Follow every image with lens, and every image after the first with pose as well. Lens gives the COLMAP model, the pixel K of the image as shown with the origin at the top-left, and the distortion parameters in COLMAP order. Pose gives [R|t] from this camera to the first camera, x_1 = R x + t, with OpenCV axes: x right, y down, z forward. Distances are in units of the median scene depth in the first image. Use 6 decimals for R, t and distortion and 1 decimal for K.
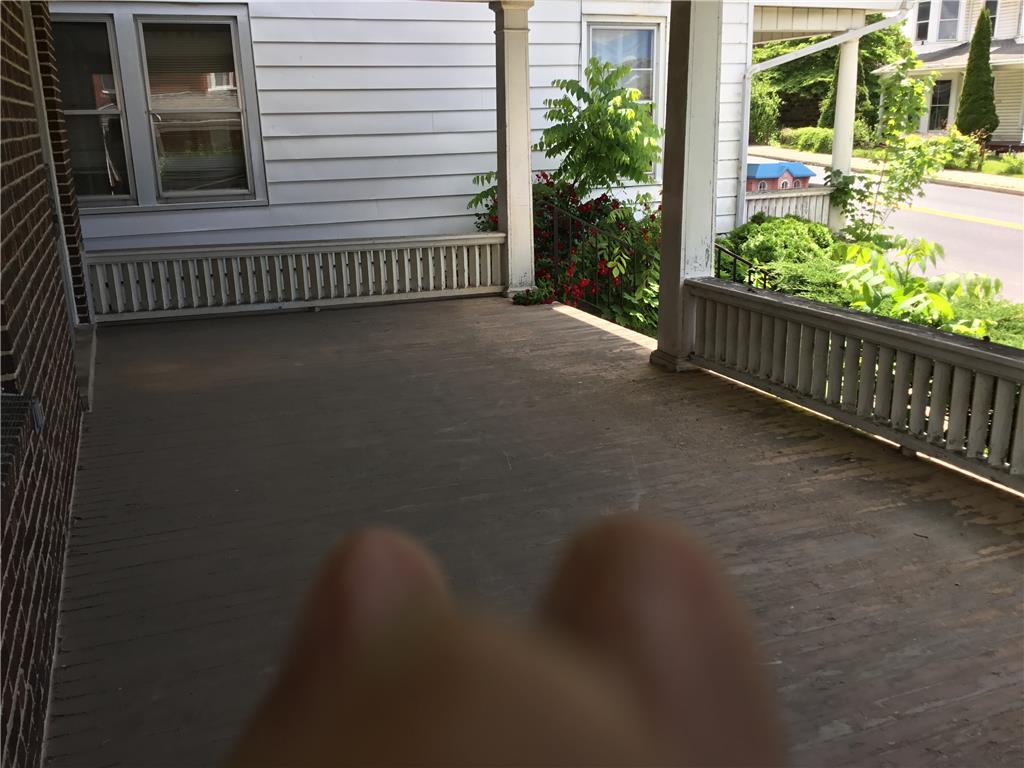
lens RADIAL K [[932.8, 0, 512.0], [0, 932.8, 384.0], [0, 0, 1]] dist [0.025652, -0.024396]
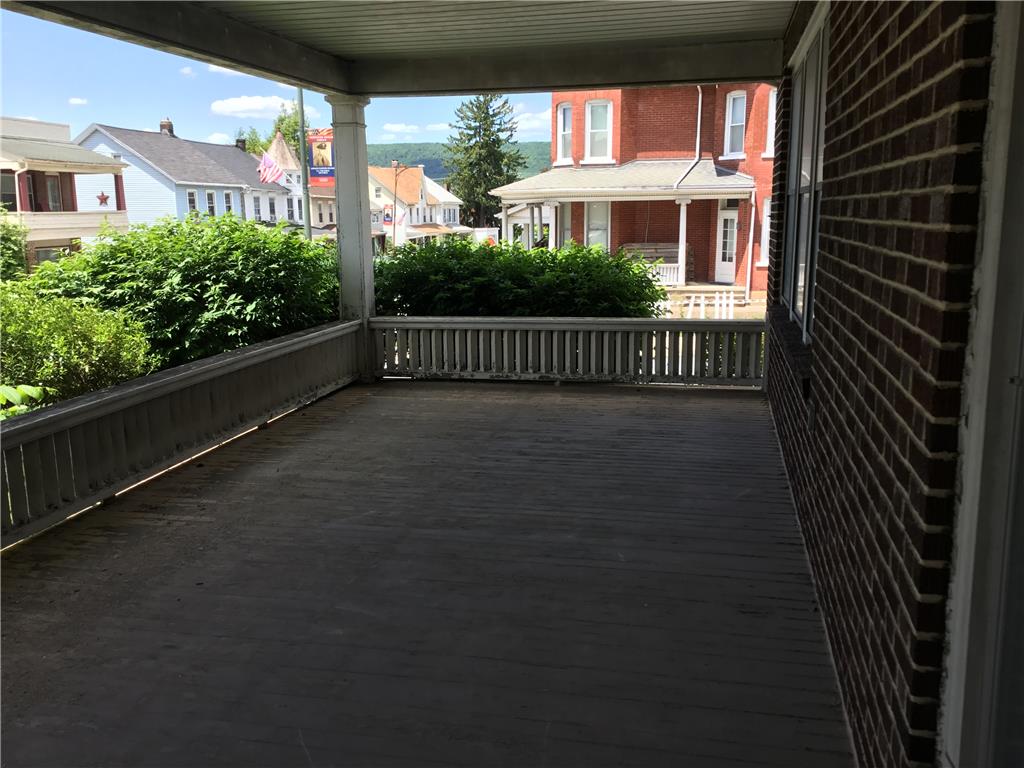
lens RADIAL K [[932.8, 0, 512.0], [0, 932.8, 384.0], [0, 0, 1]] dist [0.025652, -0.024396]
pose [[-0.822700, -0.077478, 0.563172, -0.646931], [0.180244, 0.904003, 0.387674, -0.430012], [-0.539145, 0.420448, -0.729758, 1.571625]]
